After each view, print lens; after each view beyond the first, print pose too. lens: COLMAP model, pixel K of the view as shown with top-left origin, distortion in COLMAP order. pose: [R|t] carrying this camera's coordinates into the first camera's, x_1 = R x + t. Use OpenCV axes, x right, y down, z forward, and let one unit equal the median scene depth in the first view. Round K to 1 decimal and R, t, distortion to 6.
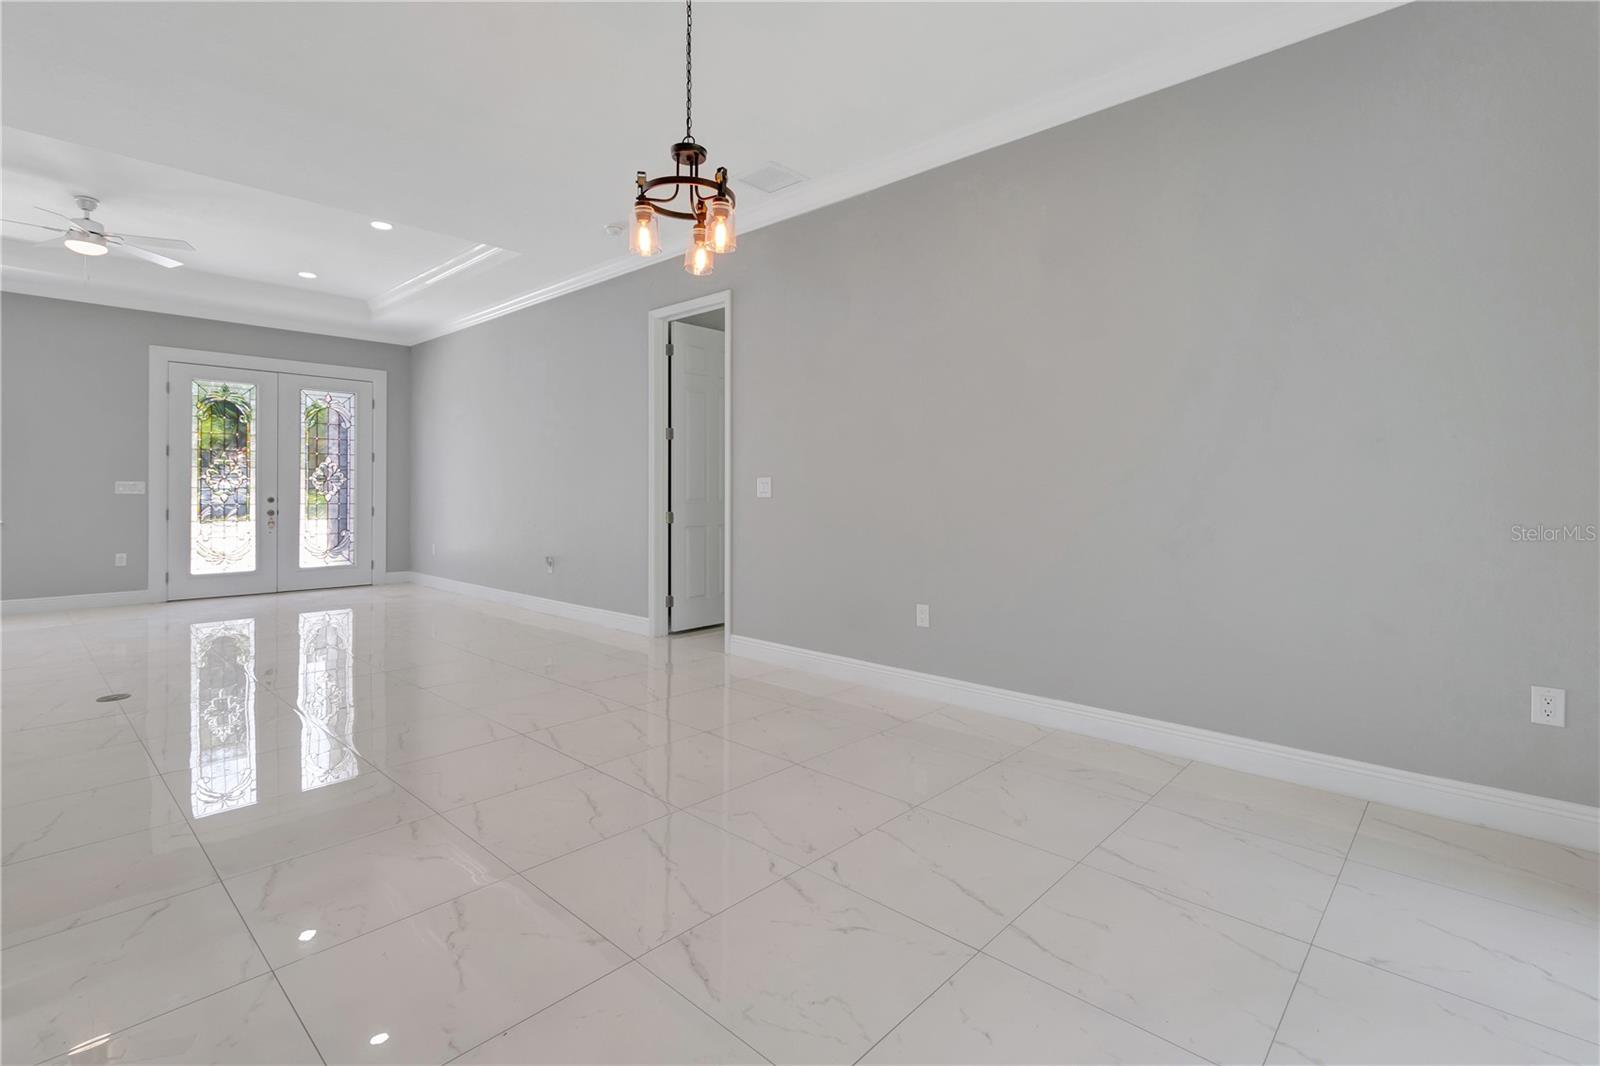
lens RADIAL K [[743.6, 0, 815.2], [0, 743.6, 490.7], [0, 0, 1]] dist [0.006840, -0.000401]
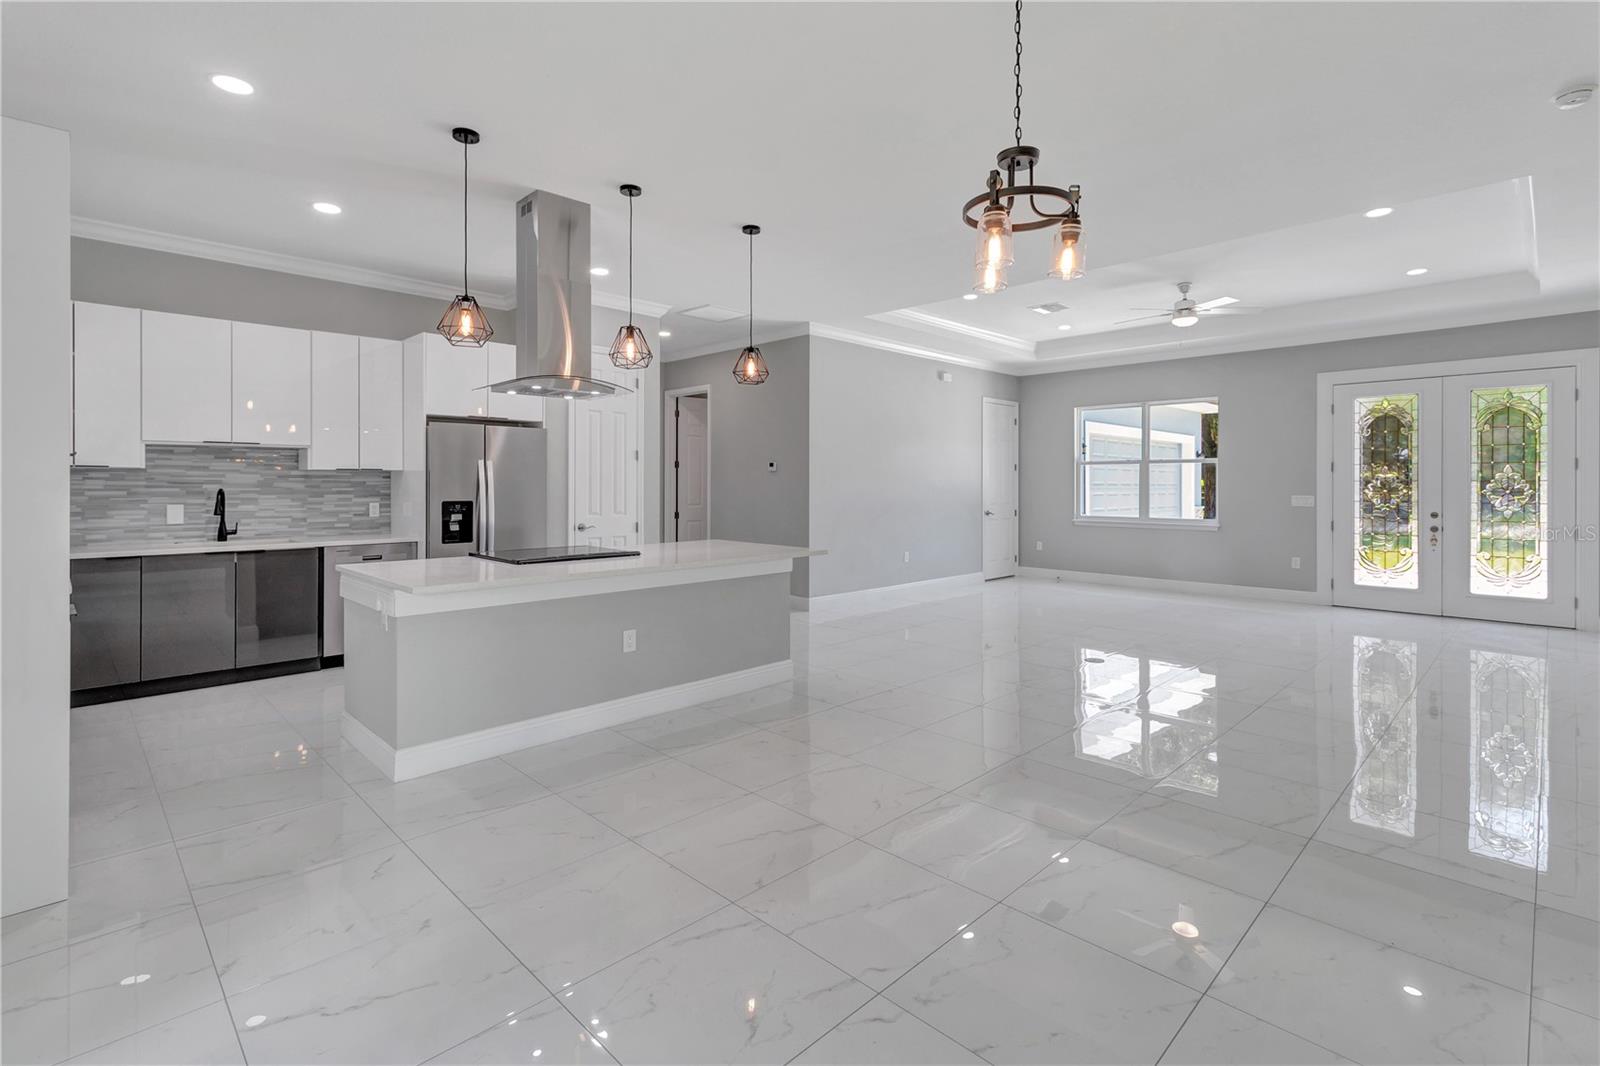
lens RADIAL K [[743.6, 0, 807.5], [0, 743.6, 485.7], [0, 0, 1]] dist [0.006840, -0.000401]
pose [[-0.043209, -0.003146, -0.999061, 0.235928], [0.000880, 0.999995, -0.003187, -0.022127], [0.999066, -0.001017, -0.043206, 0.264107]]
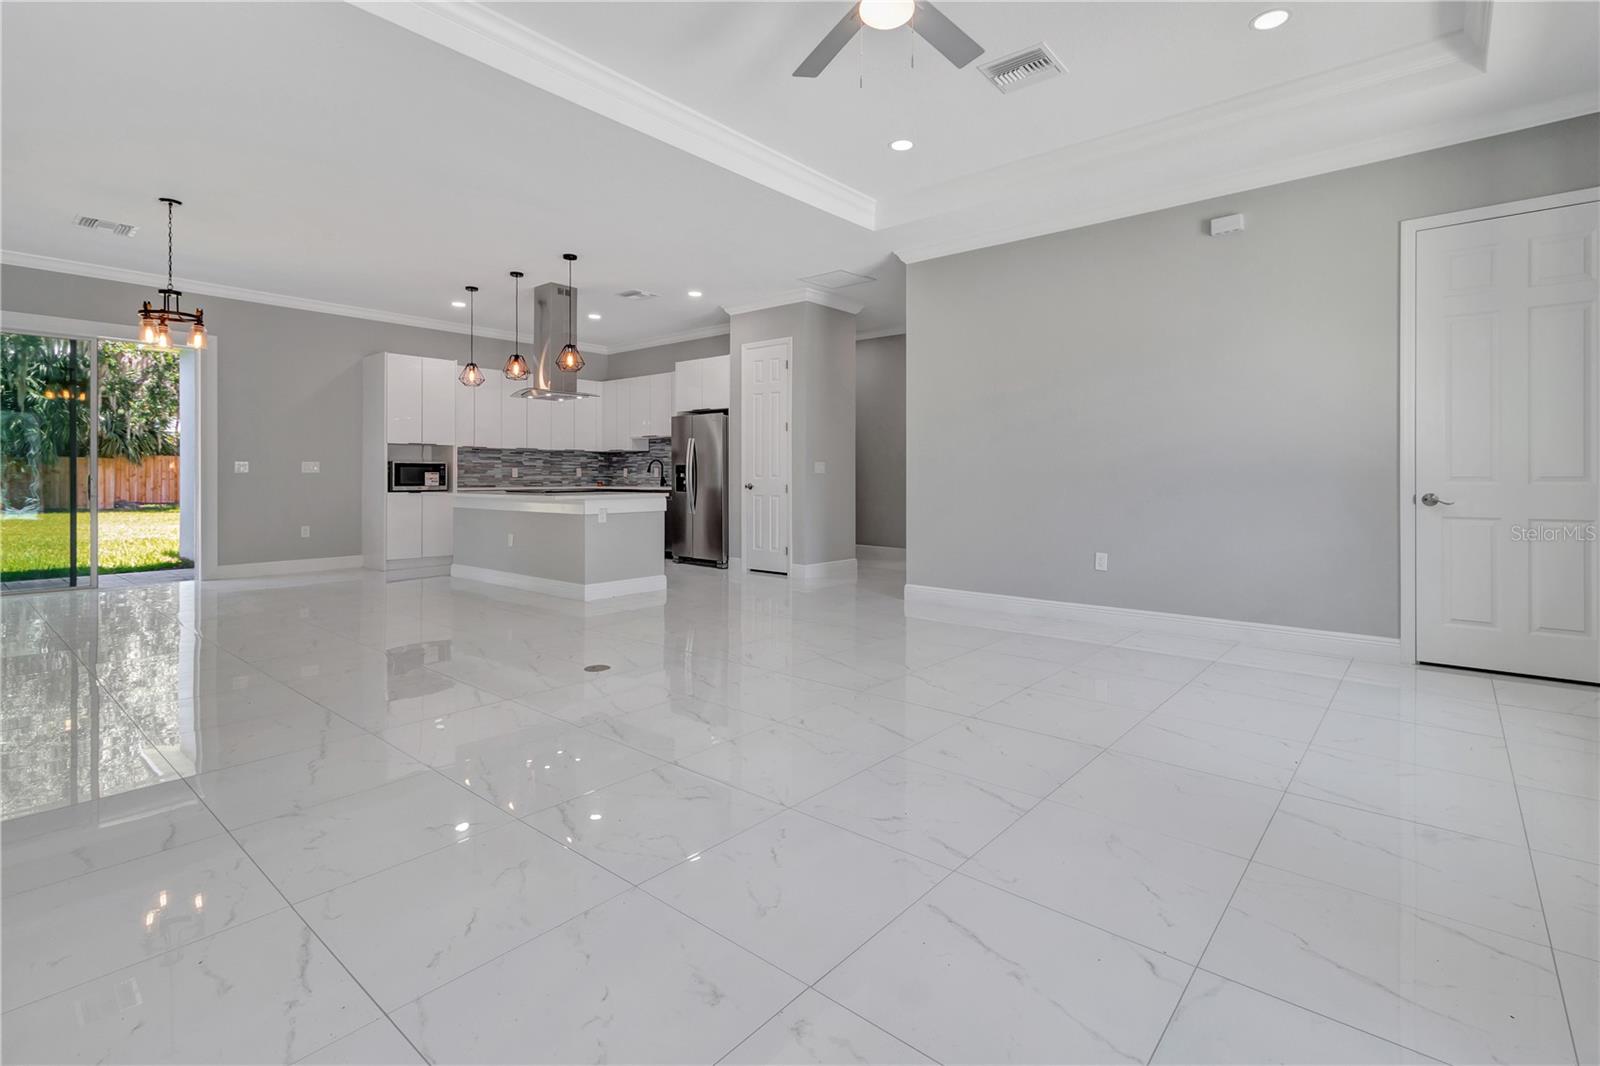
lens RADIAL K [[743.6, 0, 814.9], [0, 743.6, 475.0], [0, 0, 1]] dist [0.006840, -0.000401]
pose [[-0.999073, -0.005589, -0.042683, -0.599625], [-0.005426, 0.999978, -0.003942, 0.007731], [0.042704, -0.003707, -0.999081, 1.017628]]
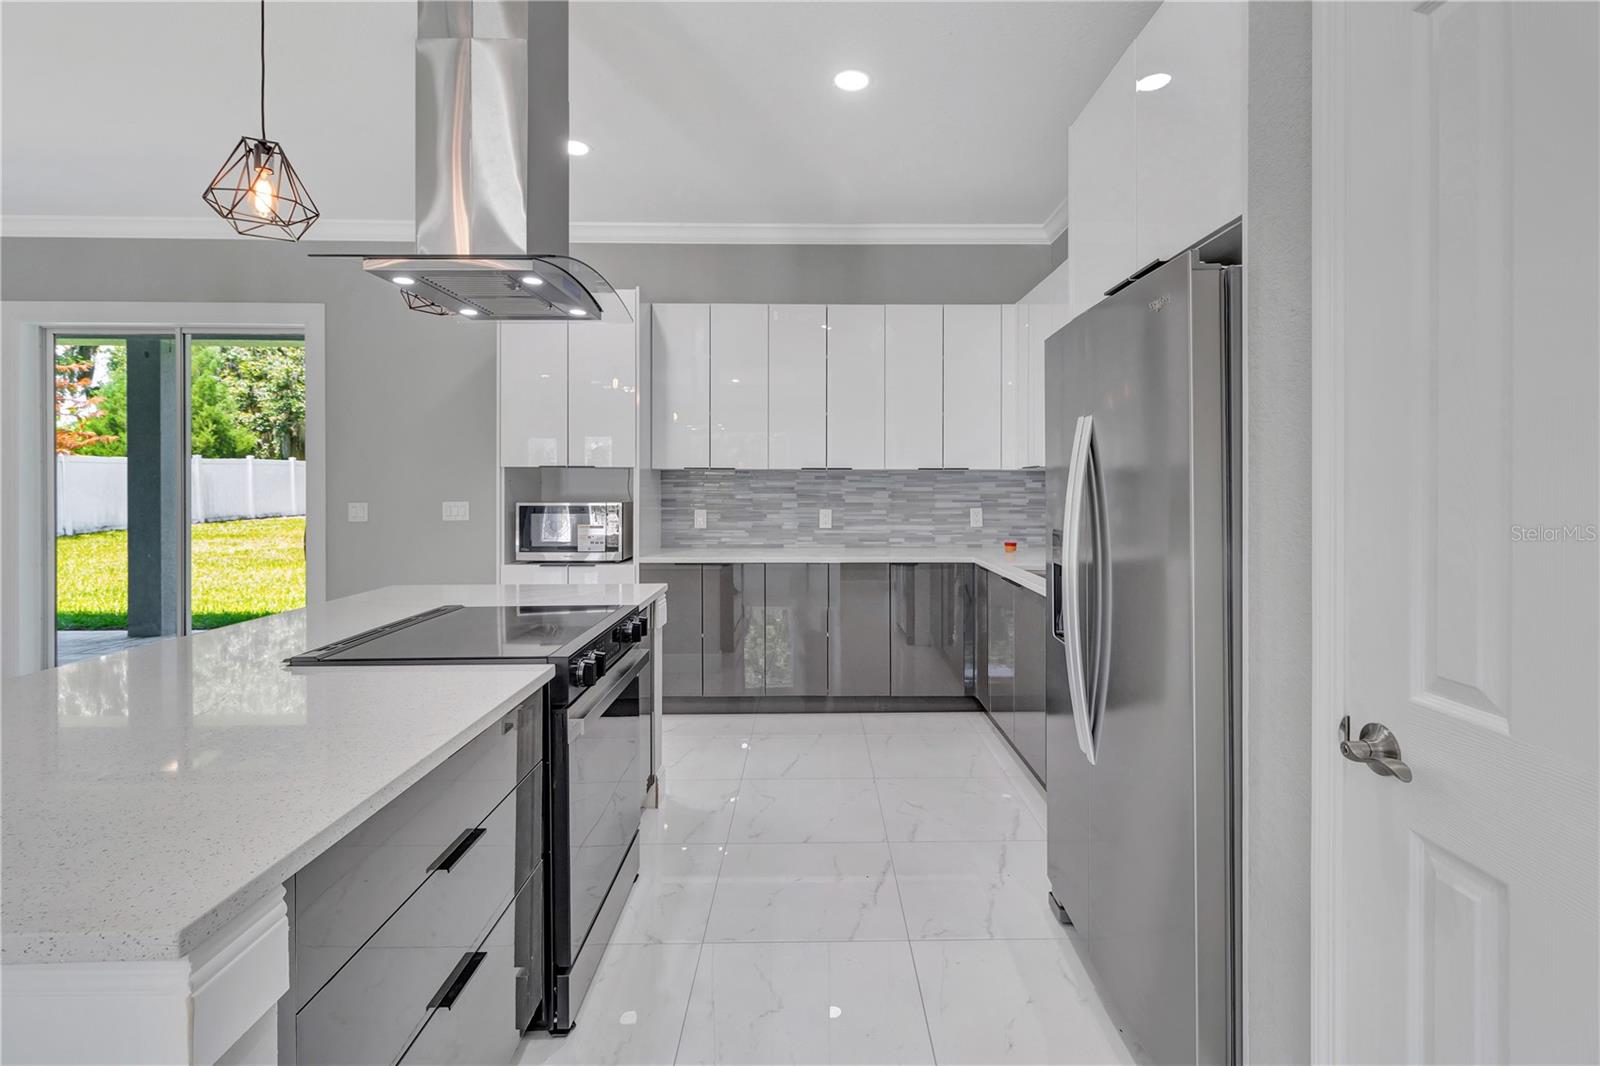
lens RADIAL K [[743.6, 0, 815.9], [0, 743.6, 491.5], [0, 0, 1]] dist [0.006840, -0.000401]
pose [[-0.682008, -0.011482, 0.731254, -0.582744], [-0.005063, 0.999927, 0.010979, -0.027126], [-0.731327, 0.003785, -0.682017, 0.153655]]
